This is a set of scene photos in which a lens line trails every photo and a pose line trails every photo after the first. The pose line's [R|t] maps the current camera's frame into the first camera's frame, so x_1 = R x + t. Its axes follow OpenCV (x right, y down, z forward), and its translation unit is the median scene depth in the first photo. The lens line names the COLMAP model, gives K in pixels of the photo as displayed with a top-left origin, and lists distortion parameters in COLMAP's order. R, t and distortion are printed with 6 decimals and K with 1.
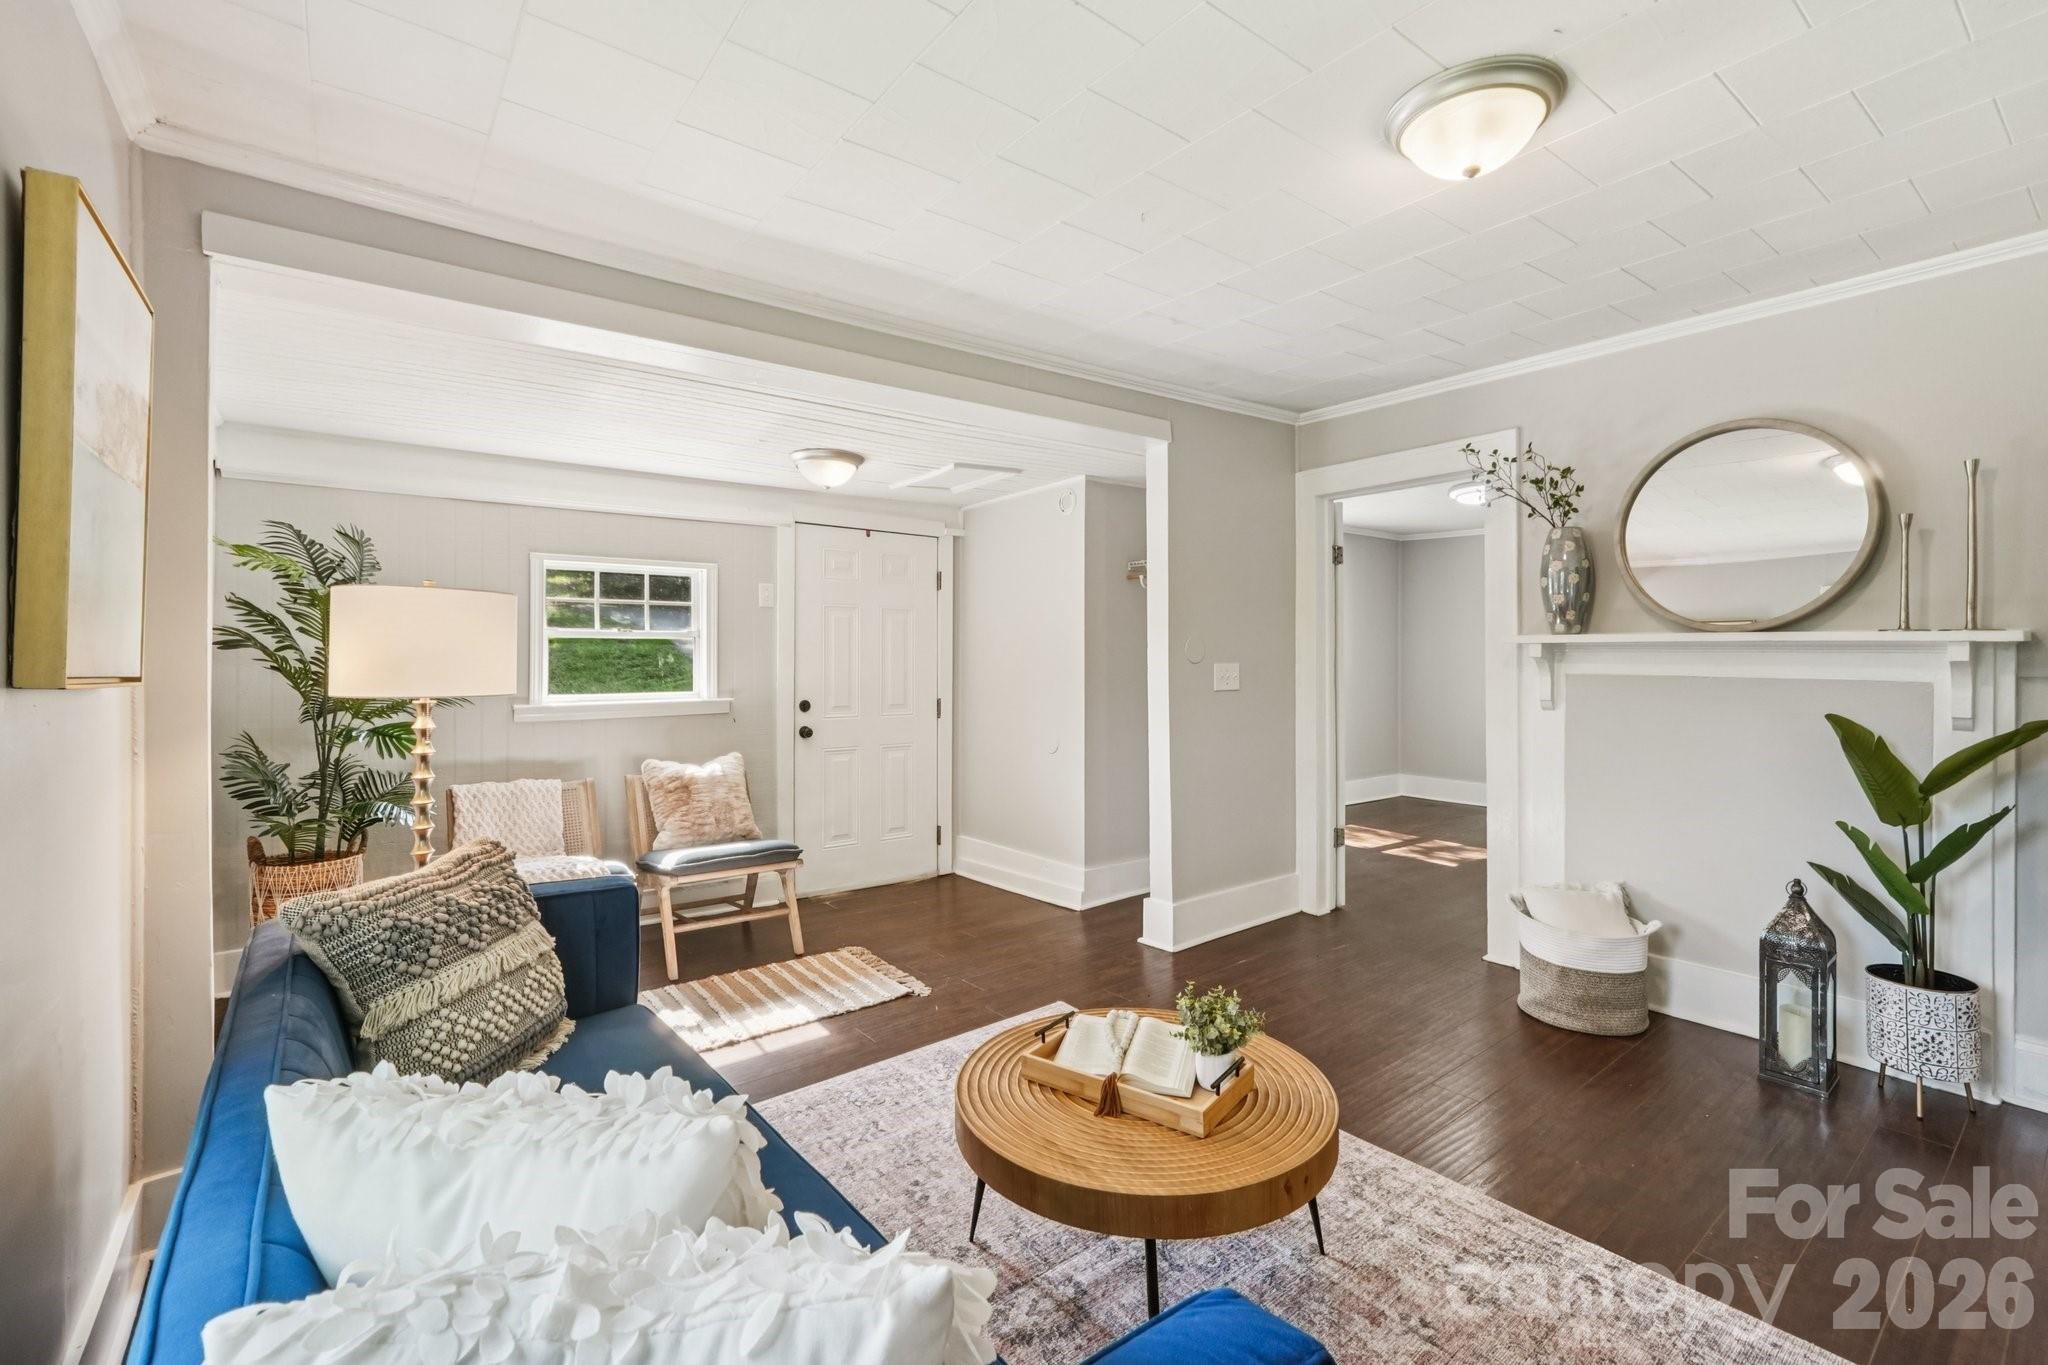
lens RADIAL K [[894.1, 0, 1025.2], [0, 894.1, 662.6], [0, 0, 1]] dist [-0.002186, -0.000117]
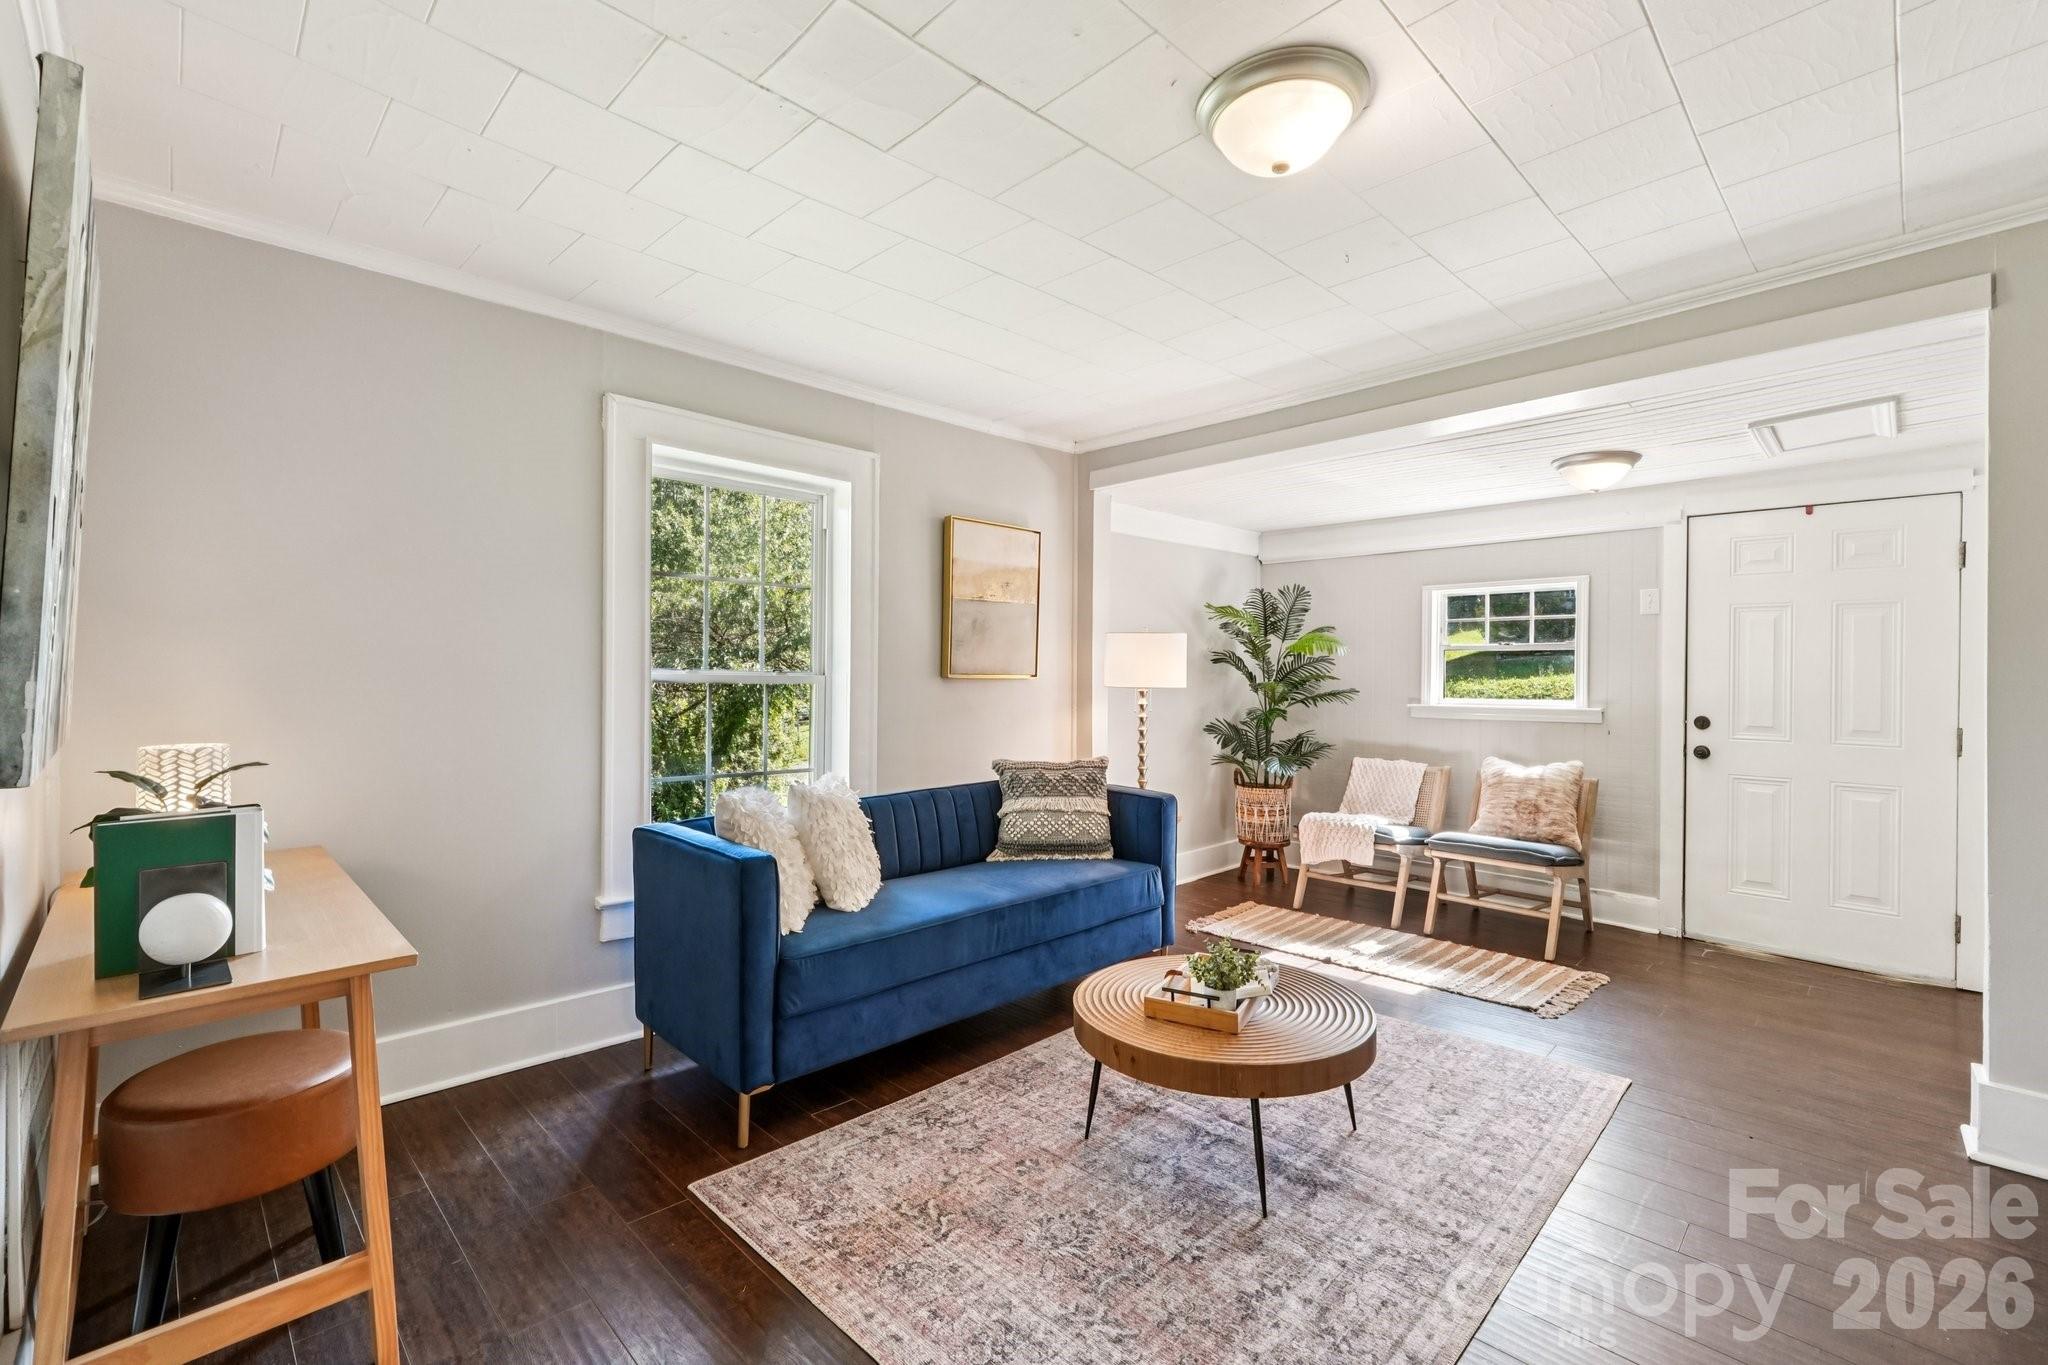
lens RADIAL K [[894.1, 0, 1025.2], [0, 894.1, 662.6], [0, 0, 1]] dist [-0.002186, -0.000117]
pose [[0.123352, -0.005980, -0.992345, 0.680523], [-0.006626, 0.999955, -0.006849, -0.000346], [0.992341, 0.007420, 0.123306, 0.283355]]
